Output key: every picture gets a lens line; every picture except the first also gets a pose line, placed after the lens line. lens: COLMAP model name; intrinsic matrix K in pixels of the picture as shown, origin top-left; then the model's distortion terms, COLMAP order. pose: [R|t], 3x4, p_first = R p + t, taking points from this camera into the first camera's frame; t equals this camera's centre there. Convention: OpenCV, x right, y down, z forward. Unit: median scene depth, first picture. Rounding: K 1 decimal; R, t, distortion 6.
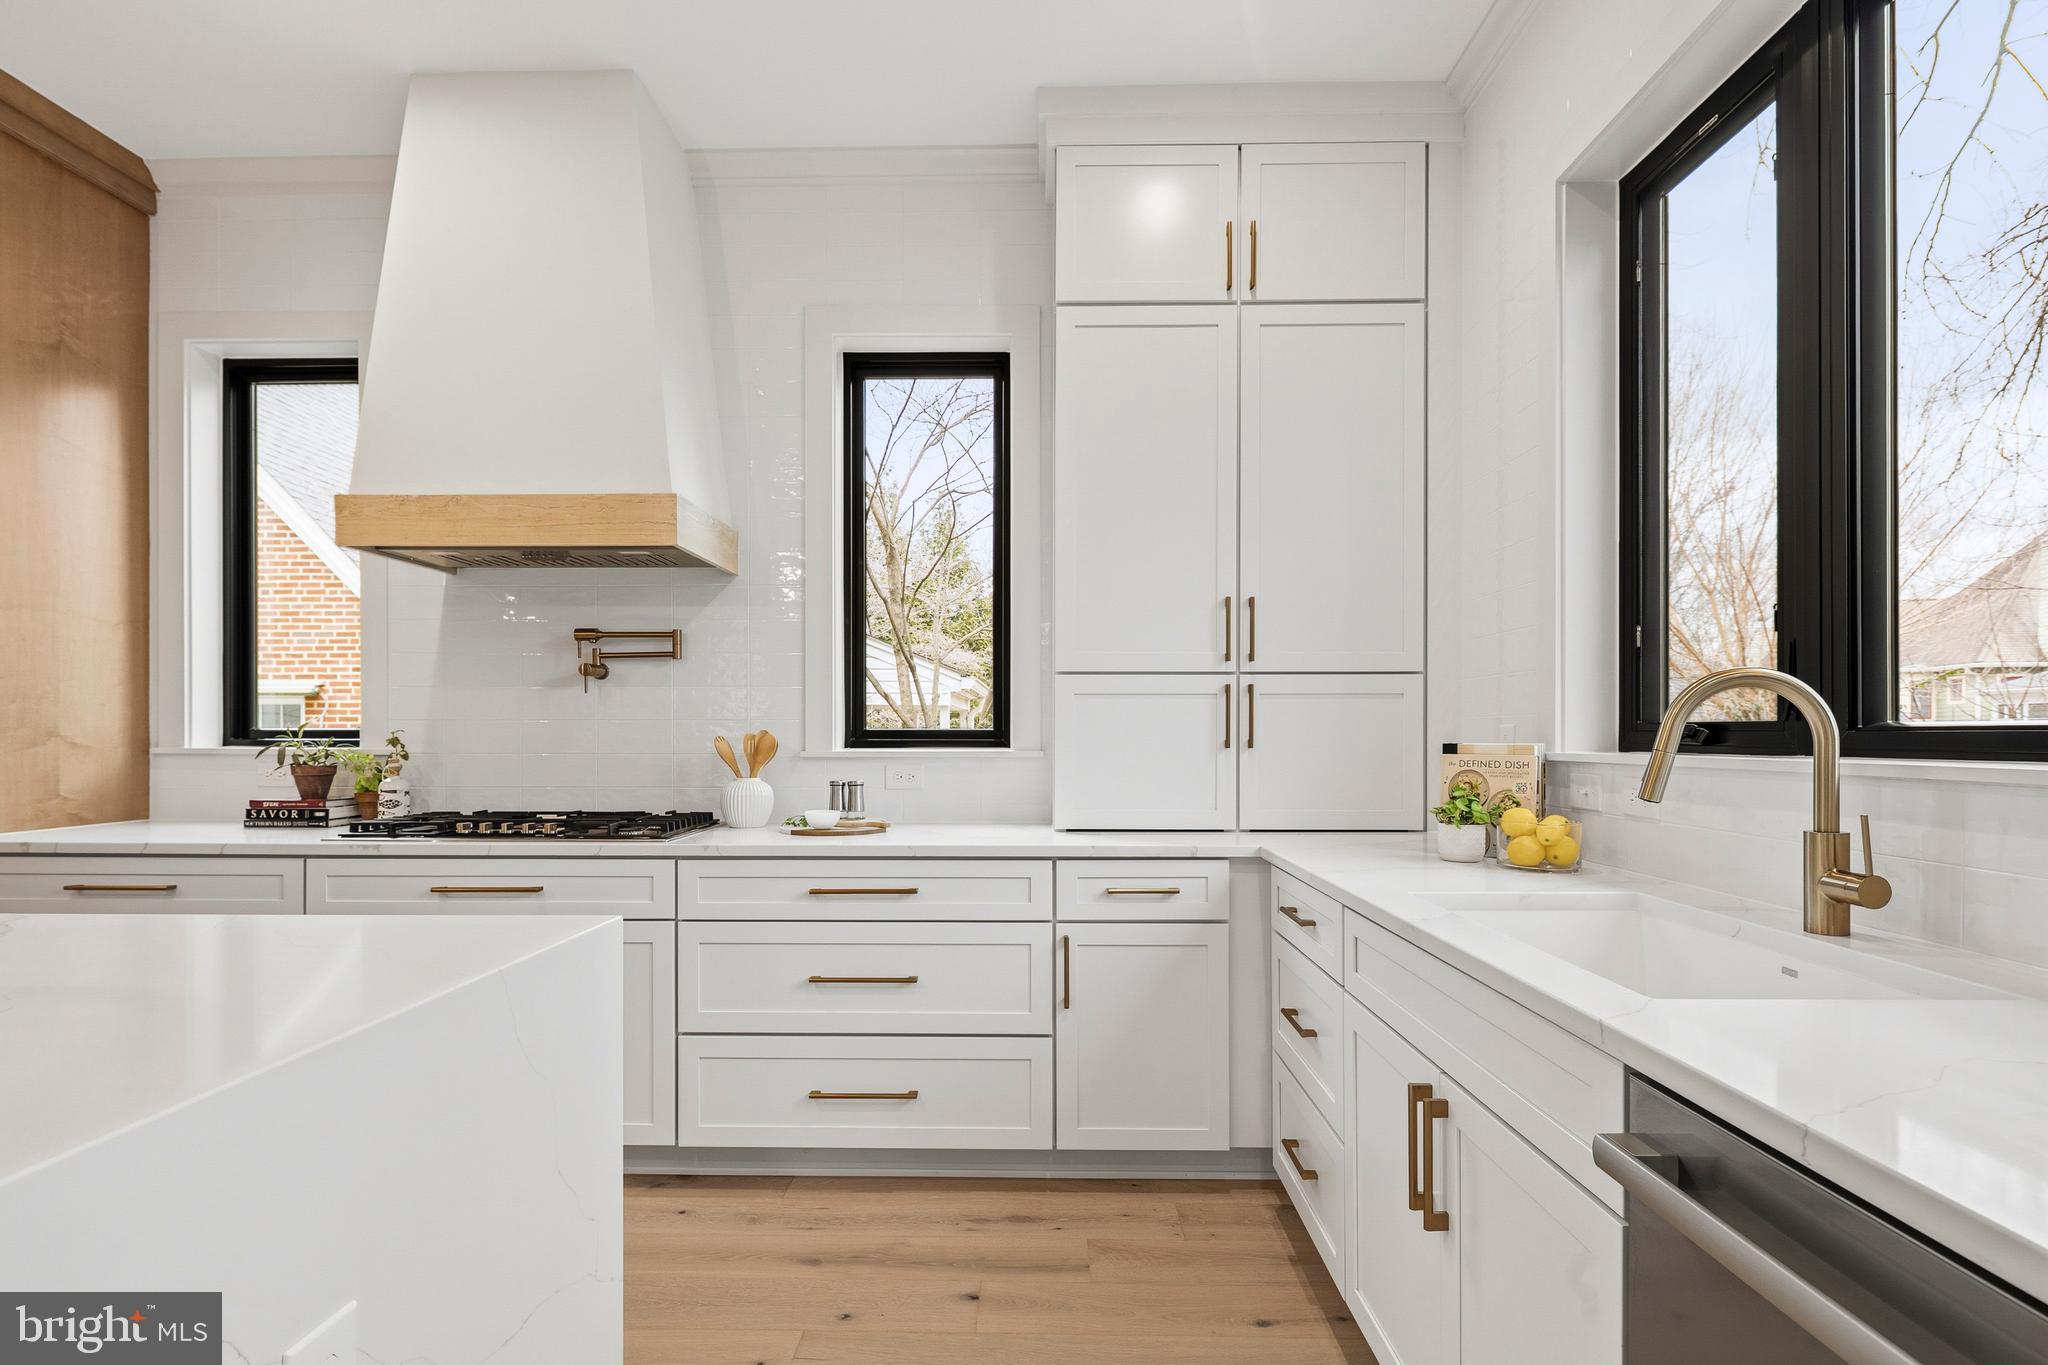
lens RADIAL K [[1002.4, 0, 1020.3], [0, 1002.4, 737.3], [0, 0, 1]] dist [0.004998, -0.002646]
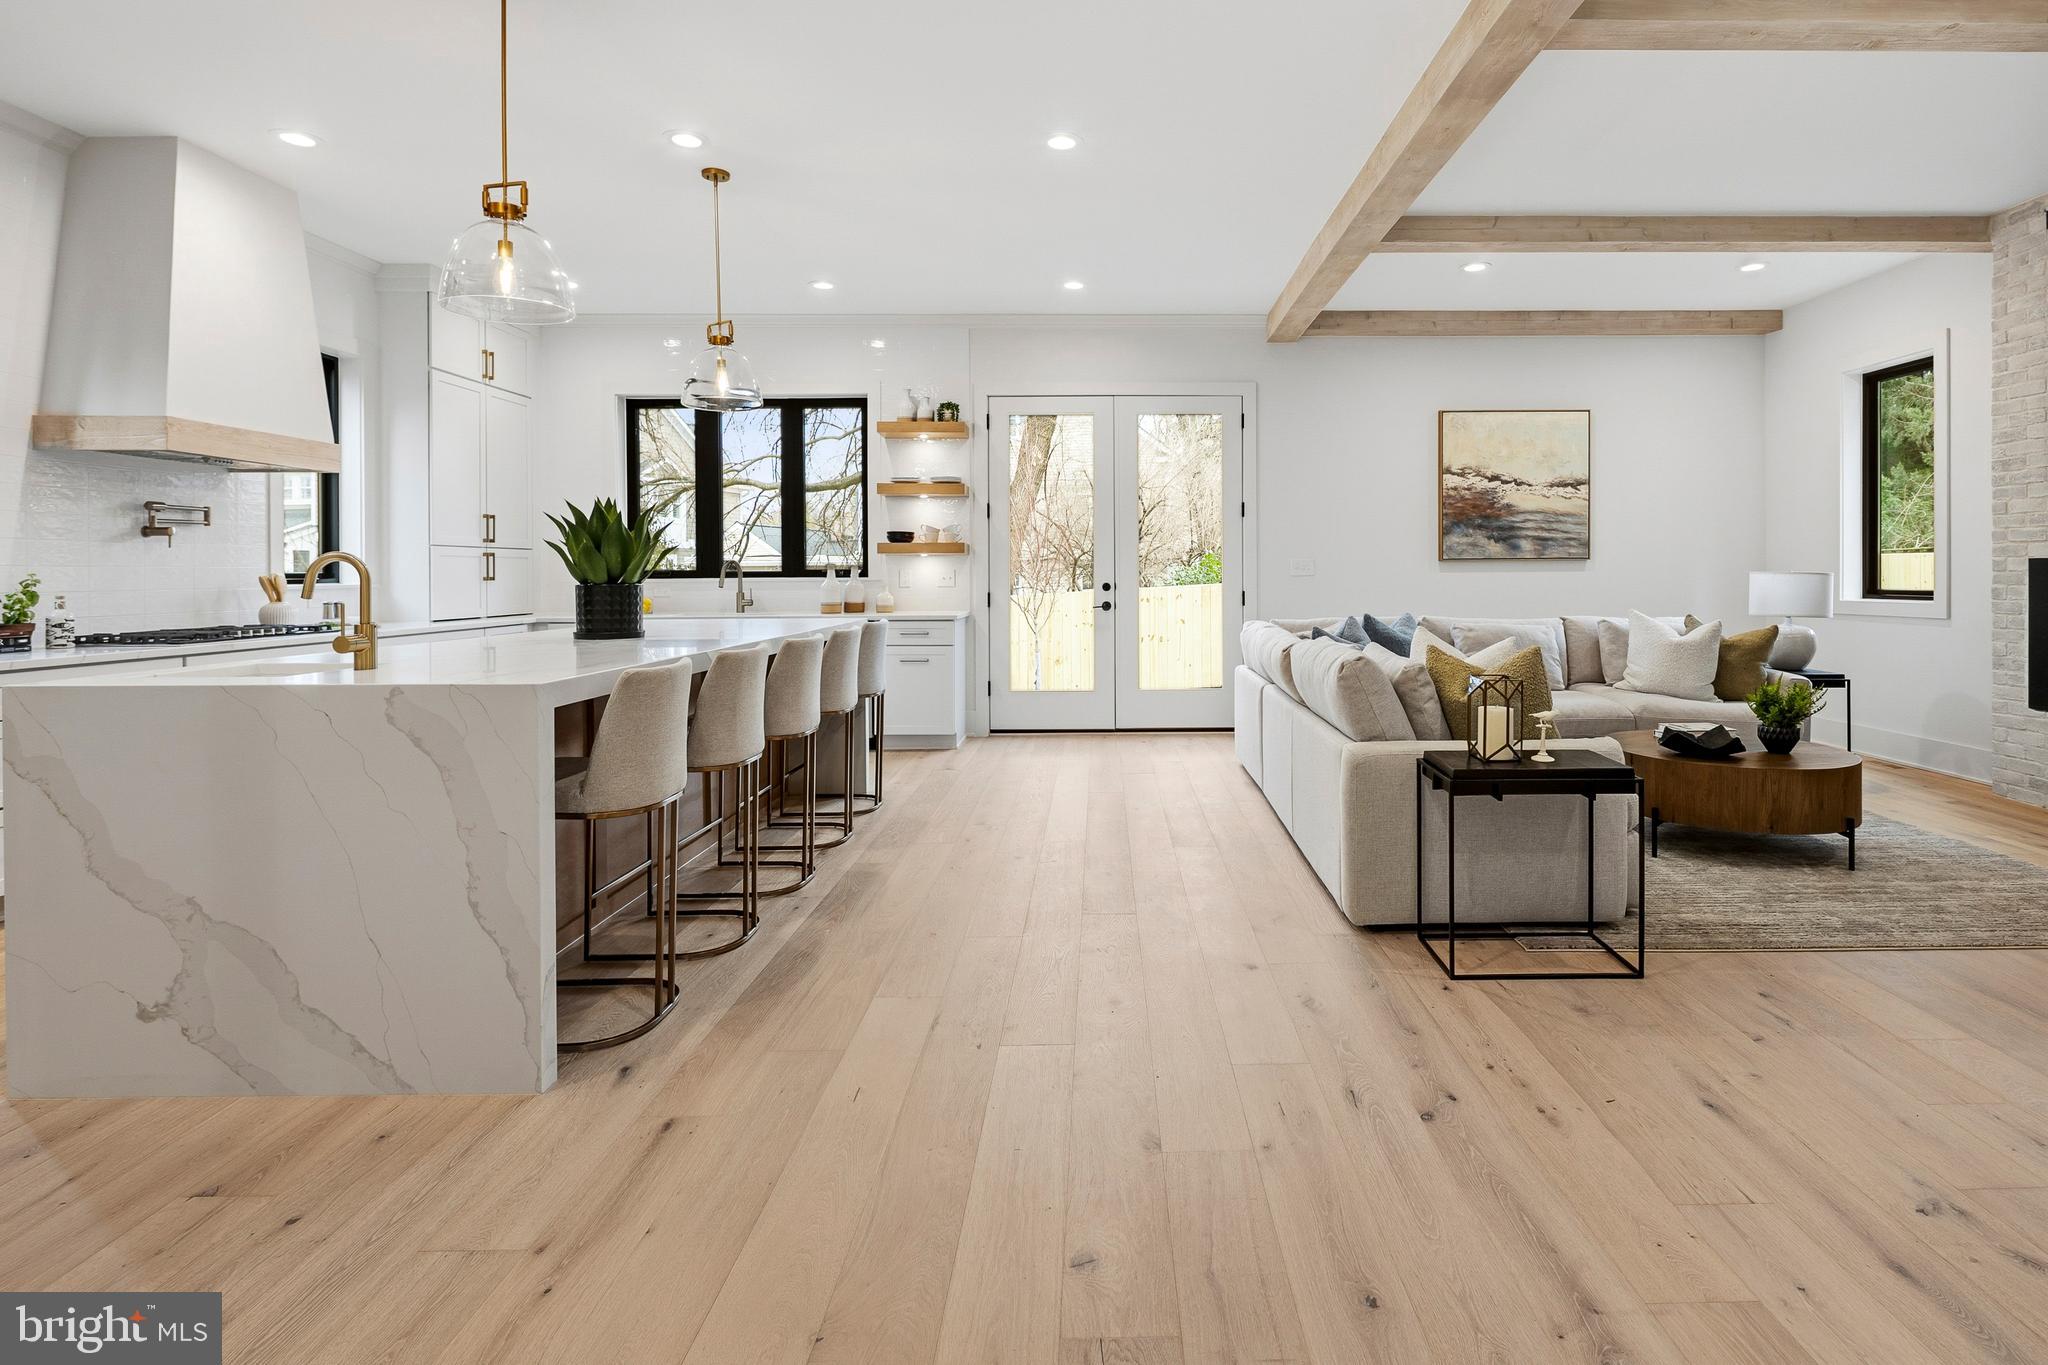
lens RADIAL K [[1002.4, 0, 1108.7], [0, 1002.4, 575.8], [0, 0, 1]] dist [0.004998, -0.002646]
pose [[-0.033390, -0.004419, 0.999433, -2.089282], [0.009271, 0.999946, 0.004731, 0.002151], [-0.999399, 0.009424, -0.033348, -0.327754]]
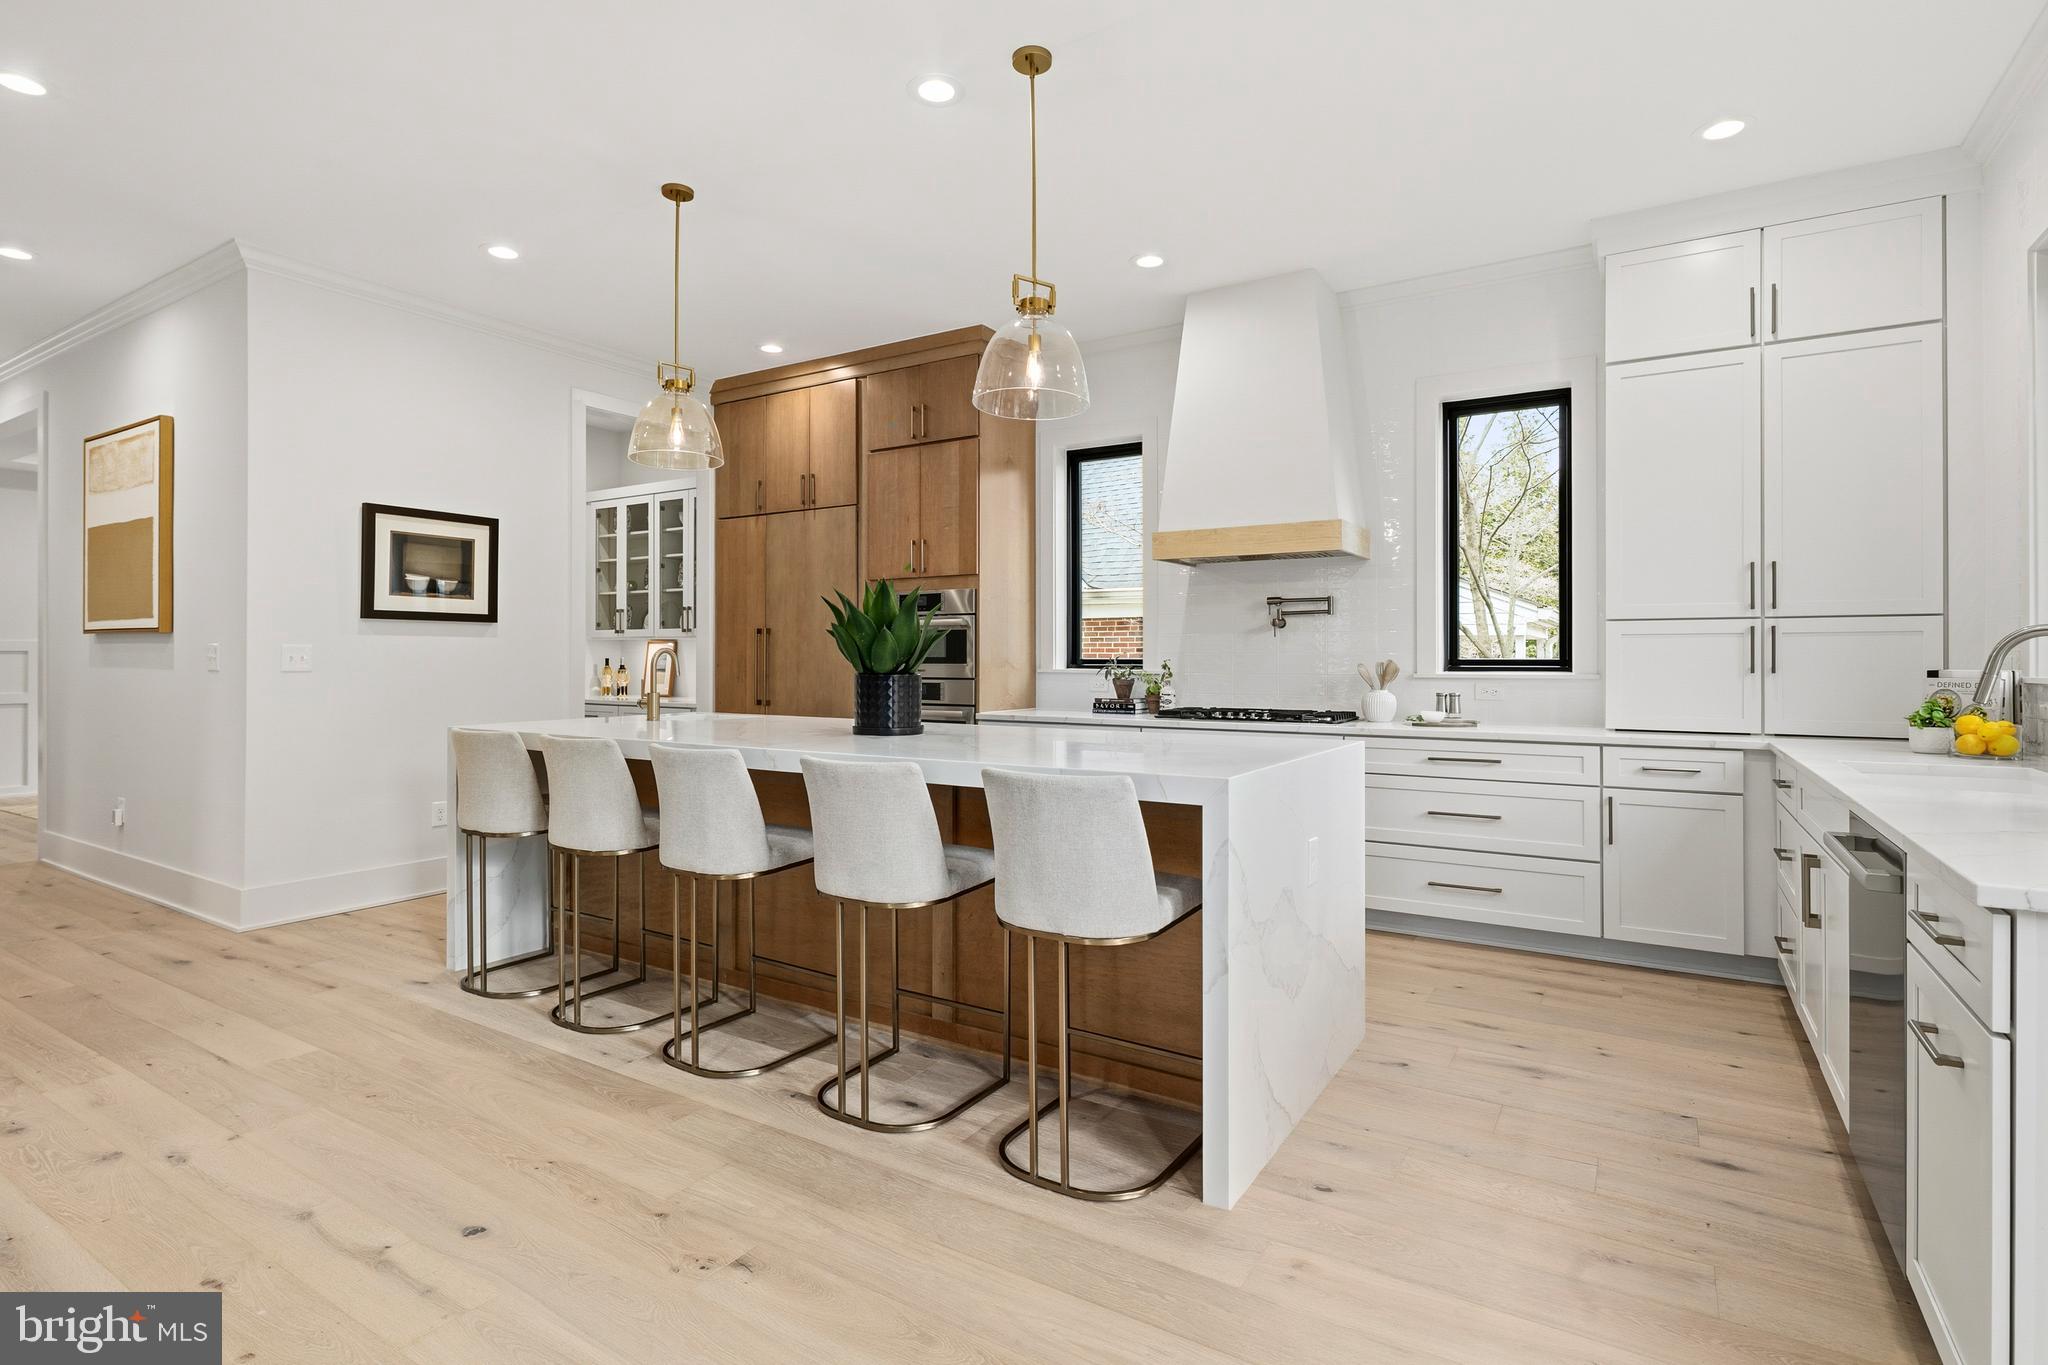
lens RADIAL K [[1002.4, 0, 1021.4], [0, 1002.4, 654.2], [0, 0, 1]] dist [0.004998, -0.002646]
pose [[0.859202, -0.002691, -0.511629, 0.051458], [-0.002245, 0.999957, -0.009030, -0.000184], [0.511631, 0.008908, 0.859159, -0.666967]]
